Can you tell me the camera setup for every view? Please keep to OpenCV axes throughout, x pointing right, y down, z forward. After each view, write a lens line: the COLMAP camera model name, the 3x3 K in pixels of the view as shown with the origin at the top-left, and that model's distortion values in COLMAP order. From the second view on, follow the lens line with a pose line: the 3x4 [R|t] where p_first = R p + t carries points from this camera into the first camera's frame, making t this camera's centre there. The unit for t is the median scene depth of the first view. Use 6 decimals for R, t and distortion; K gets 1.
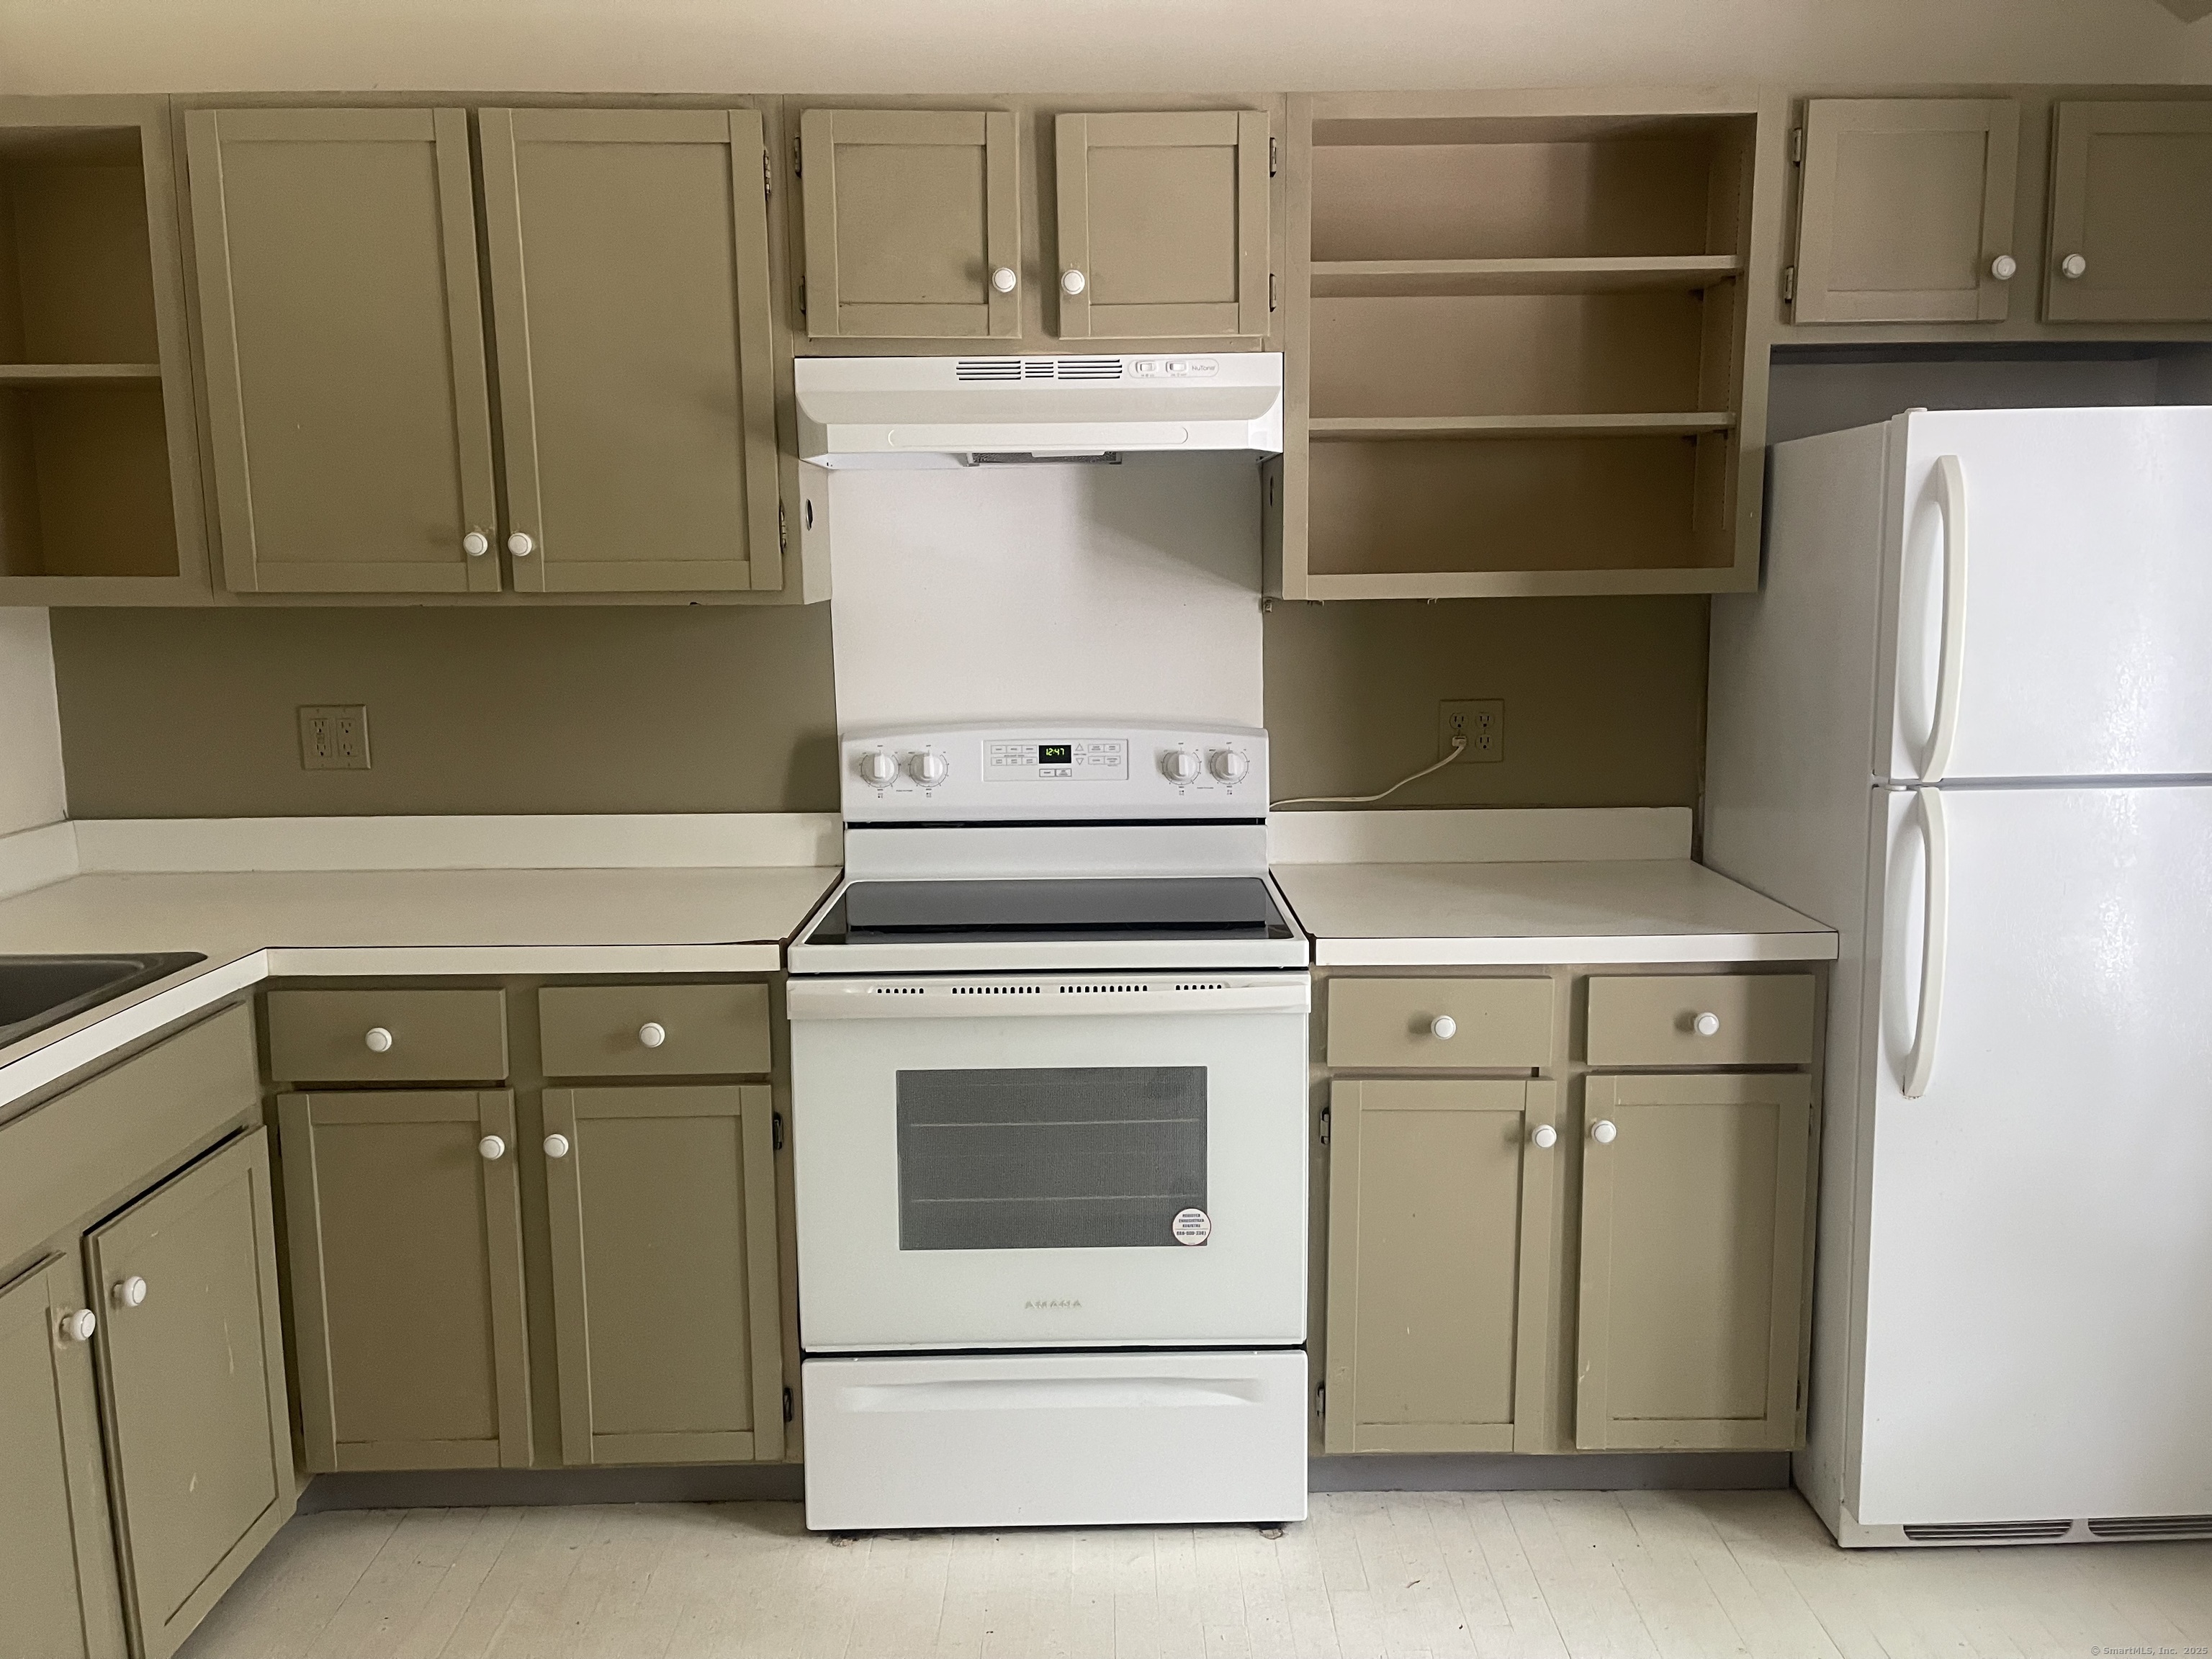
lens RADIAL K [[1662.8, 0, 1105.8], [0, 1662.8, 809.2], [0, 0, 1]] dist [0.066064, -0.080920]
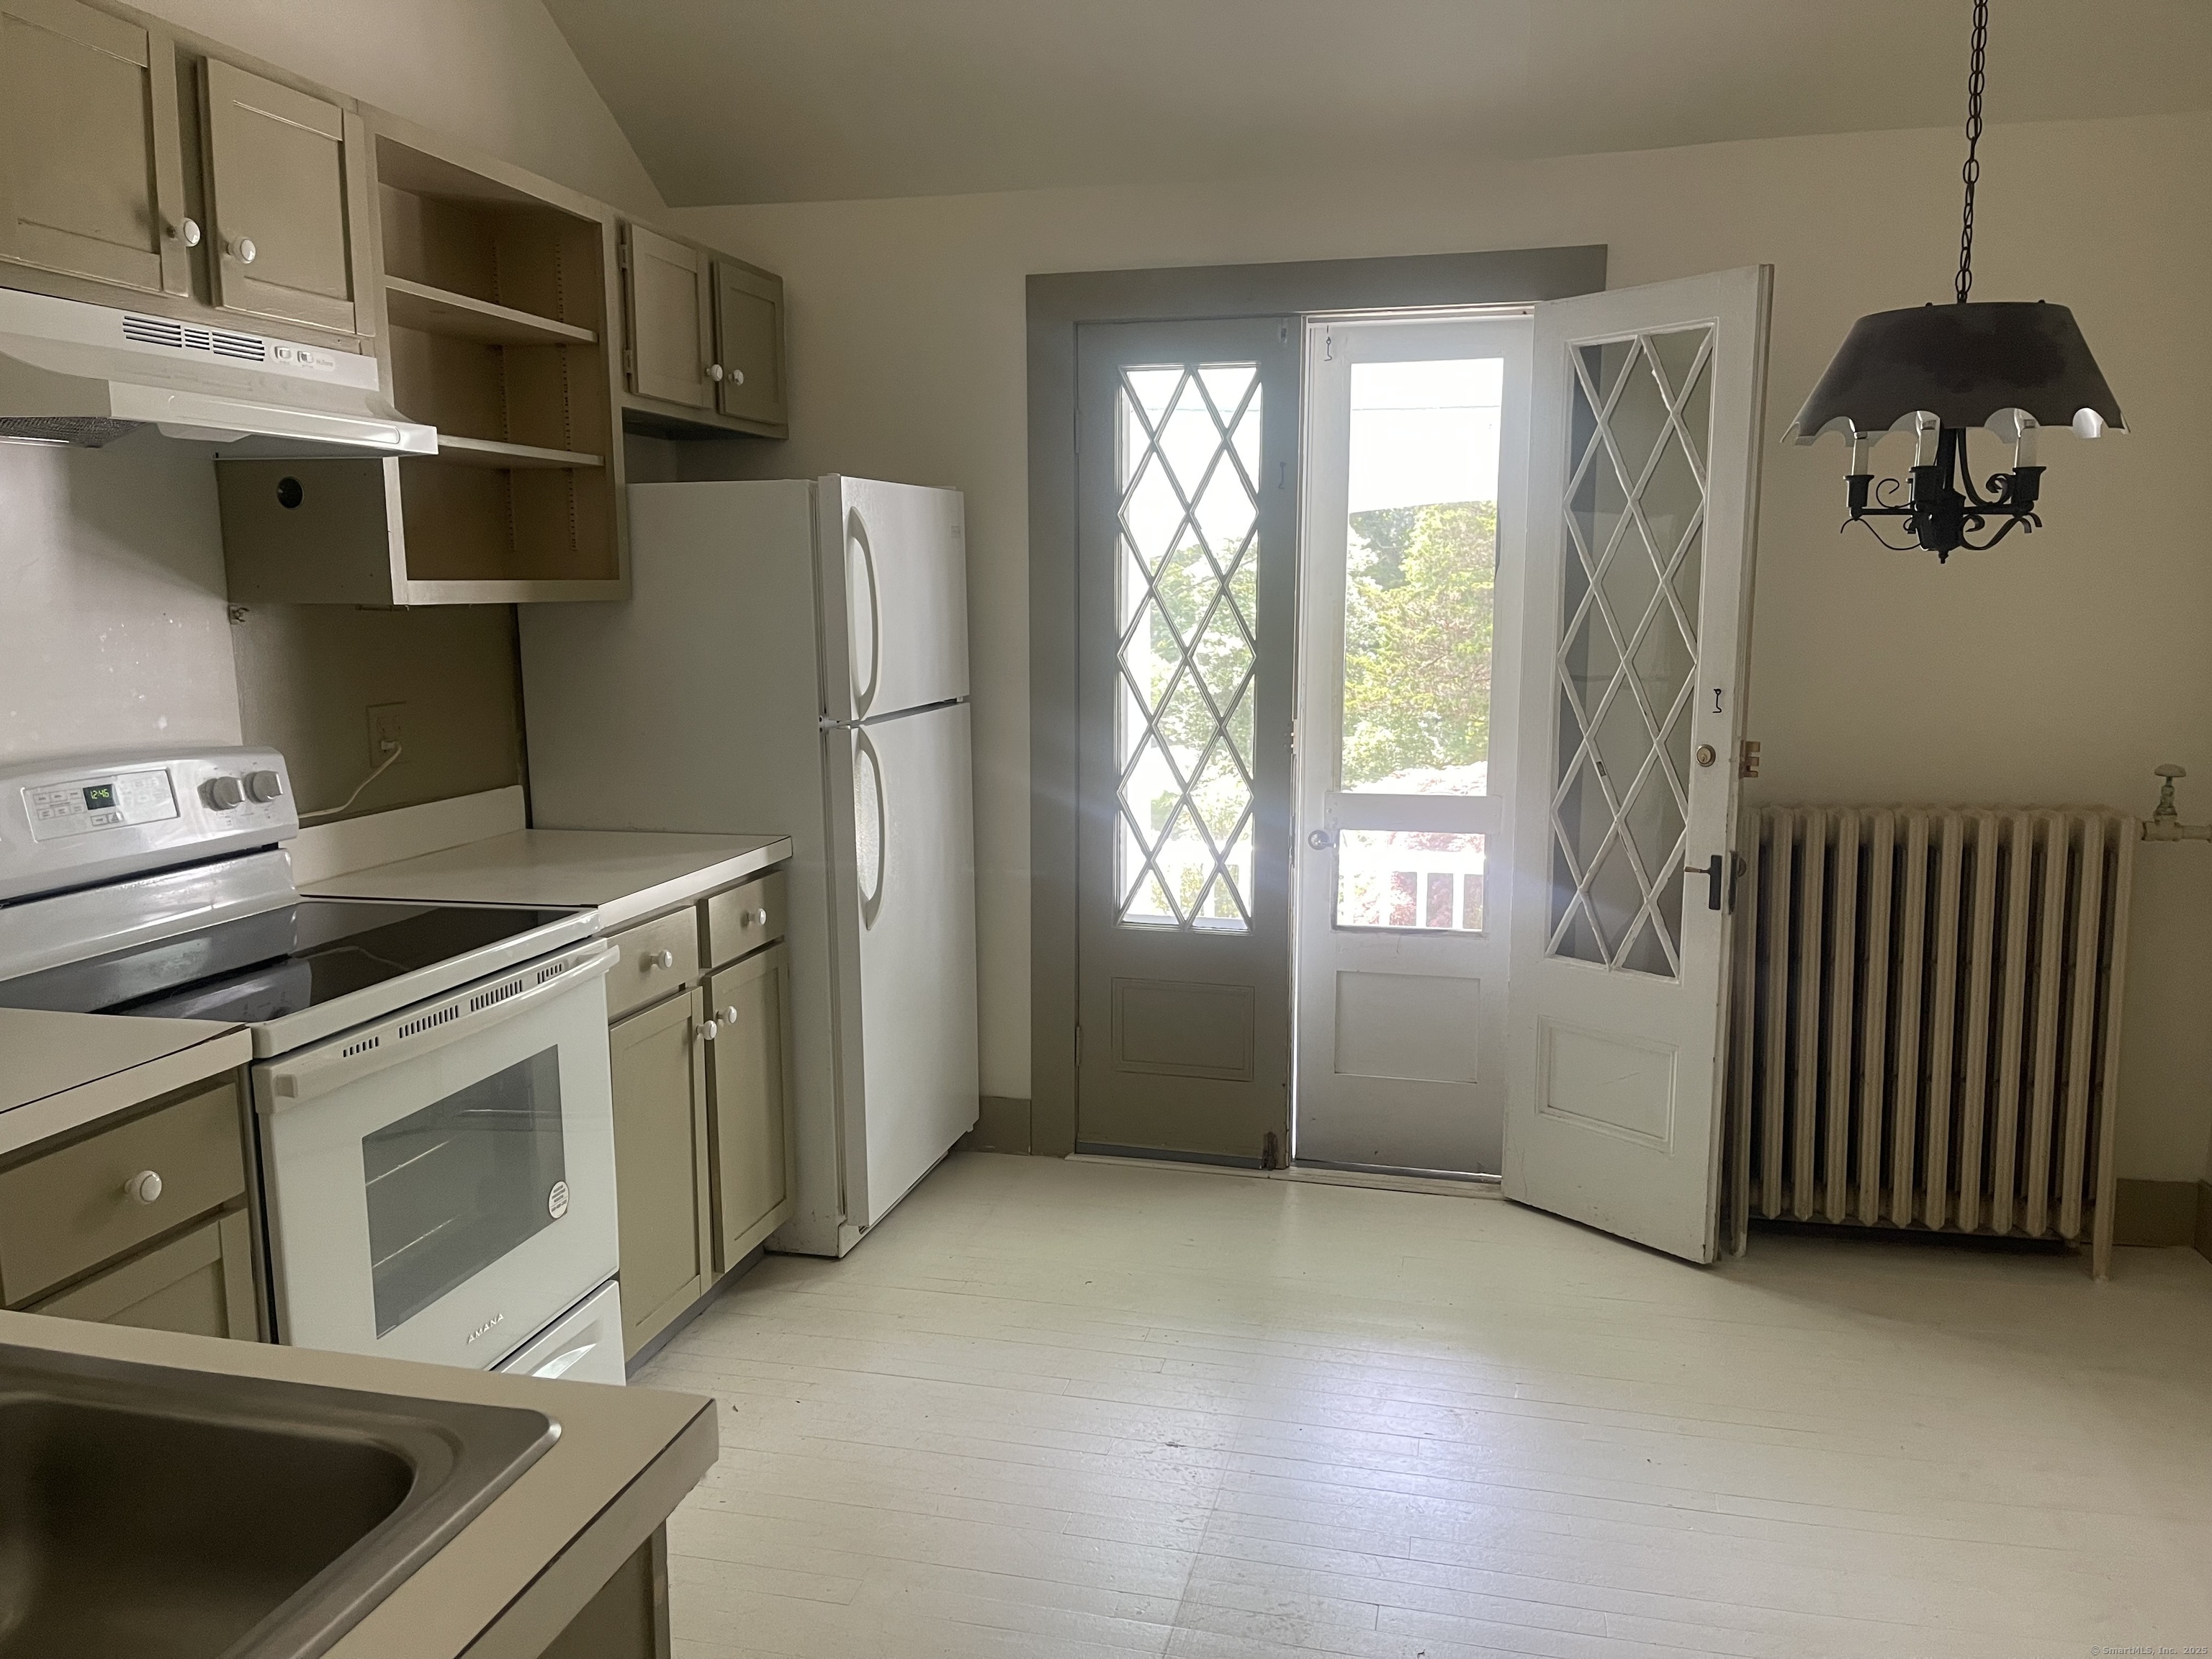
lens RADIAL K [[1662.8, 0, 1102.0], [0, 1662.8, 843.6], [0, 0, 1]] dist [0.066064, -0.080920]
pose [[0.247692, -0.139673, 0.958718, -0.806464], [0.142826, 0.984006, 0.106457, -0.032293], [-0.958253, 0.110561, 0.263679, 0.353015]]
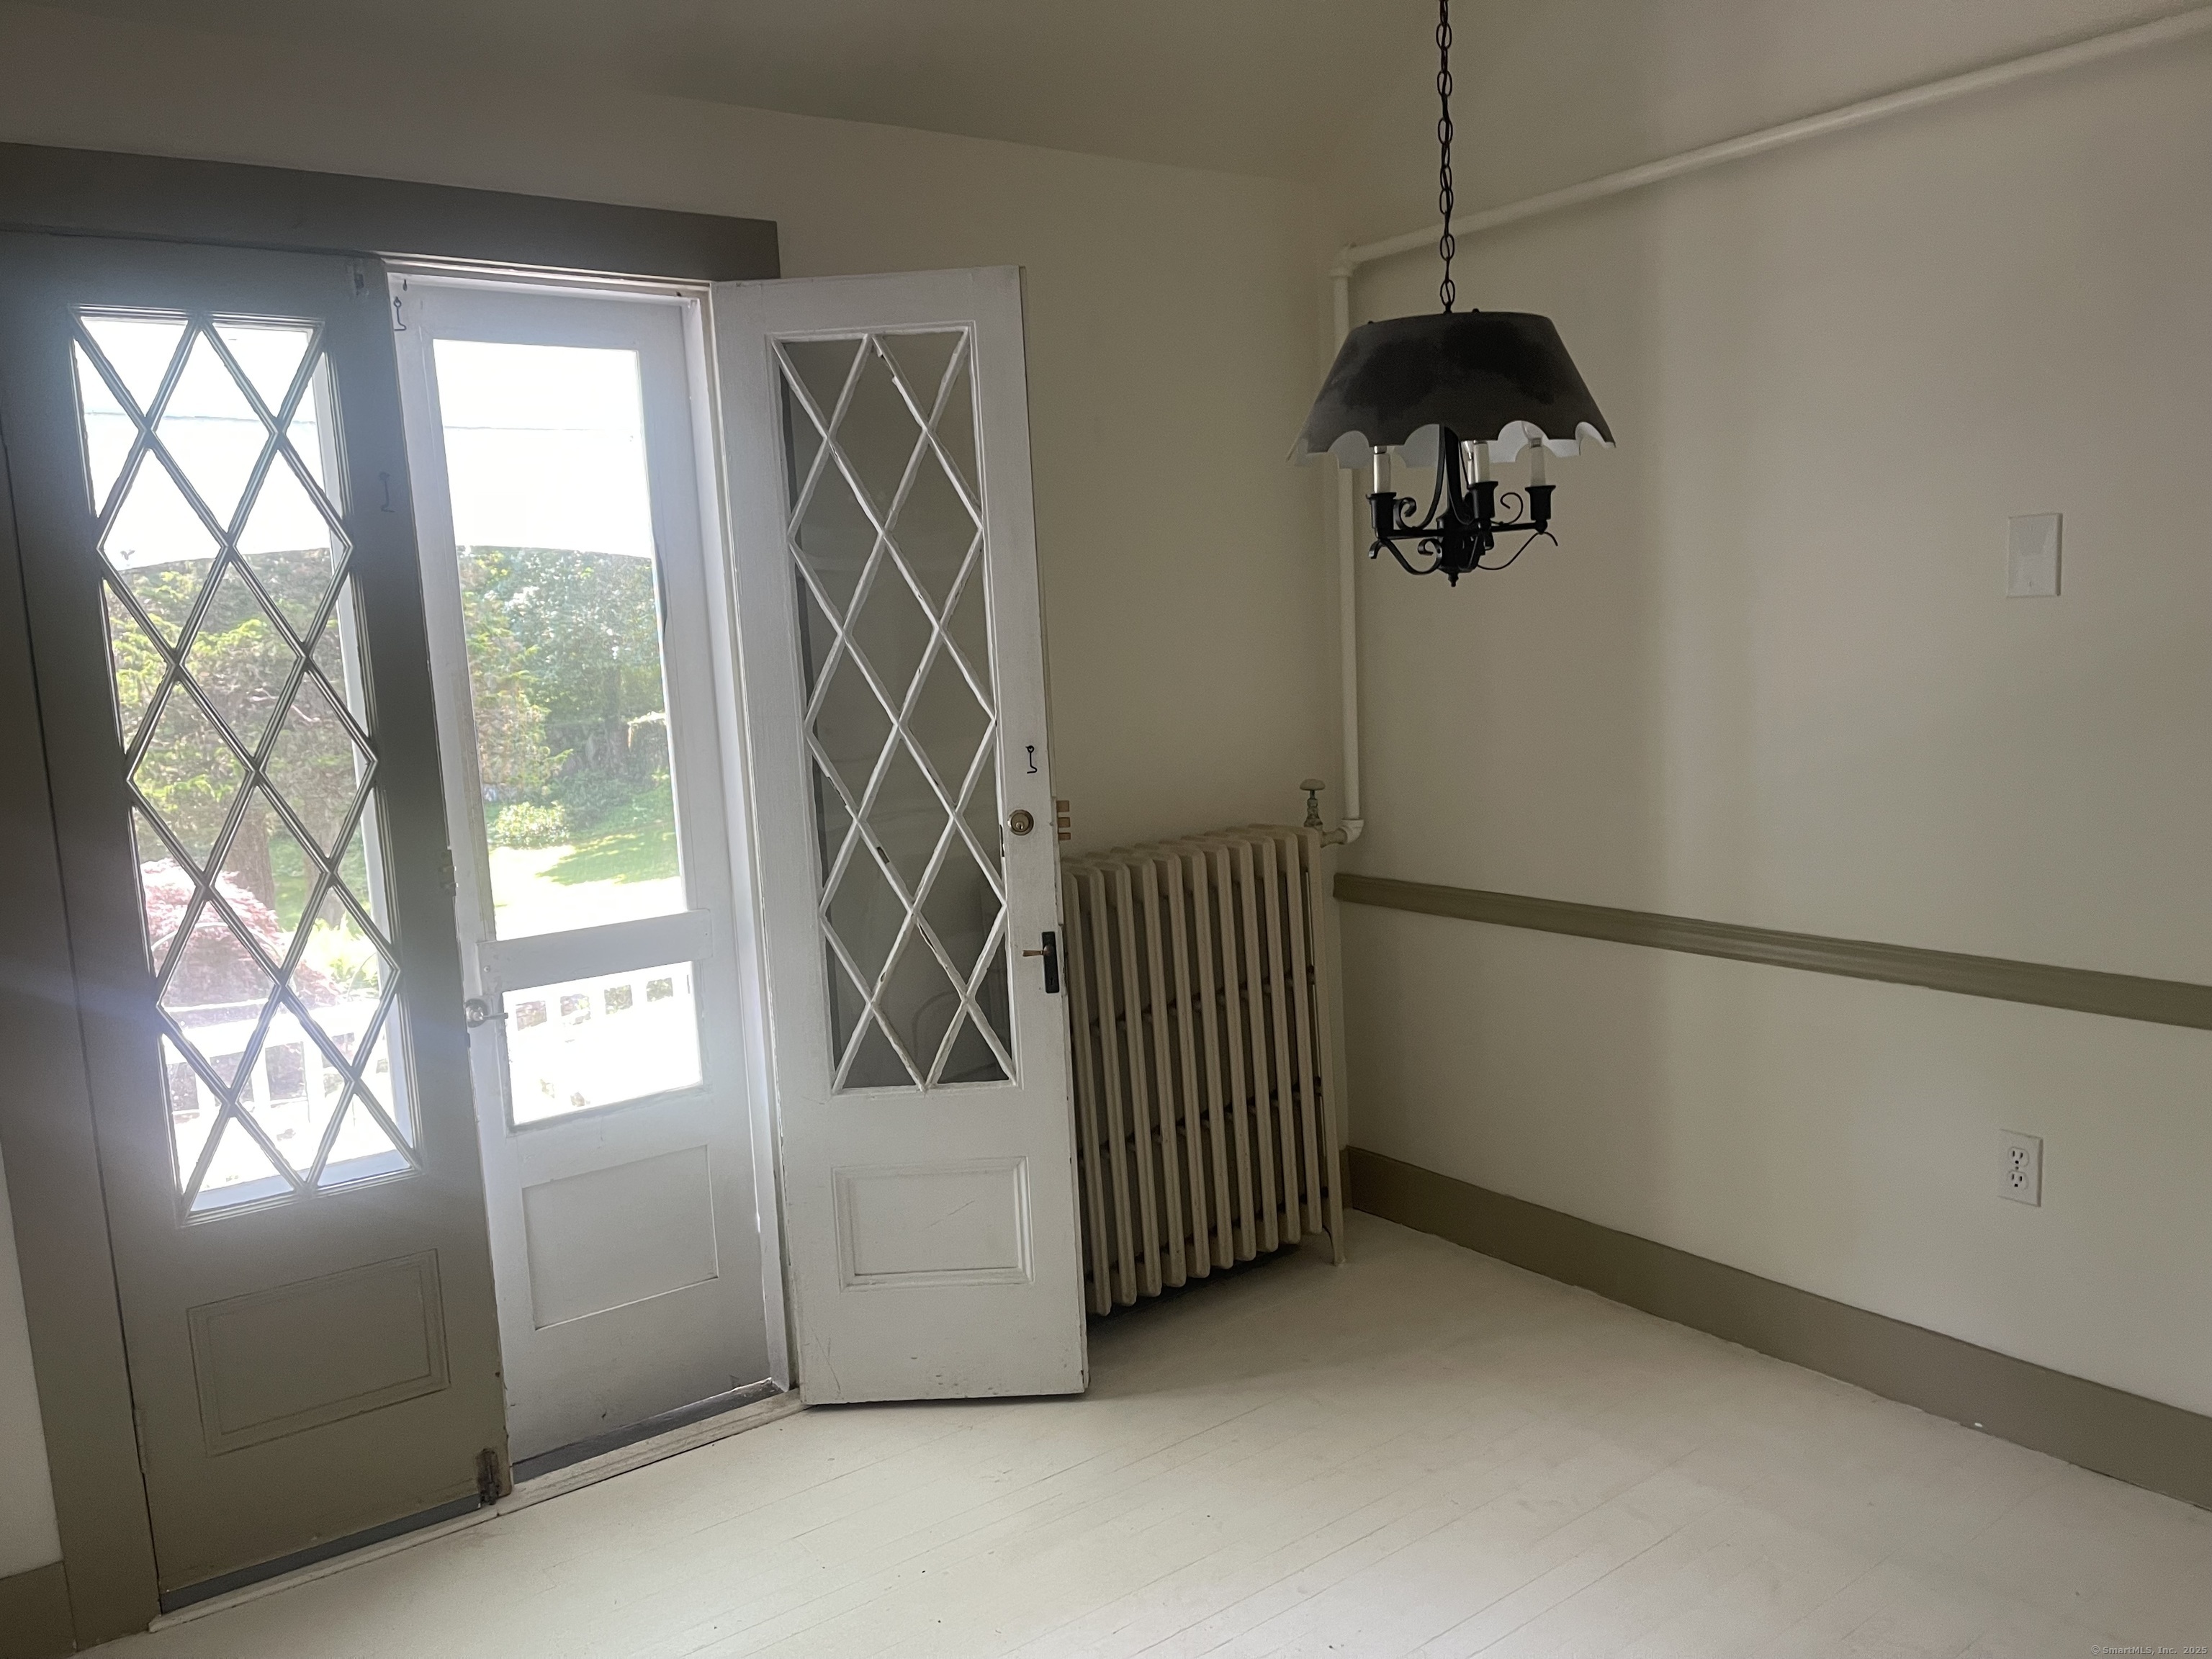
lens RADIAL K [[1662.8, 0, 1110.3], [0, 1662.8, 841.8], [0, 0, 1]] dist [0.066064, -0.080920]
pose [[-0.585354, -0.072184, 0.807558, -0.366097], [0.171779, 0.962376, 0.210535, -0.111781], [-0.792371, 0.261959, -0.550931, 0.836035]]
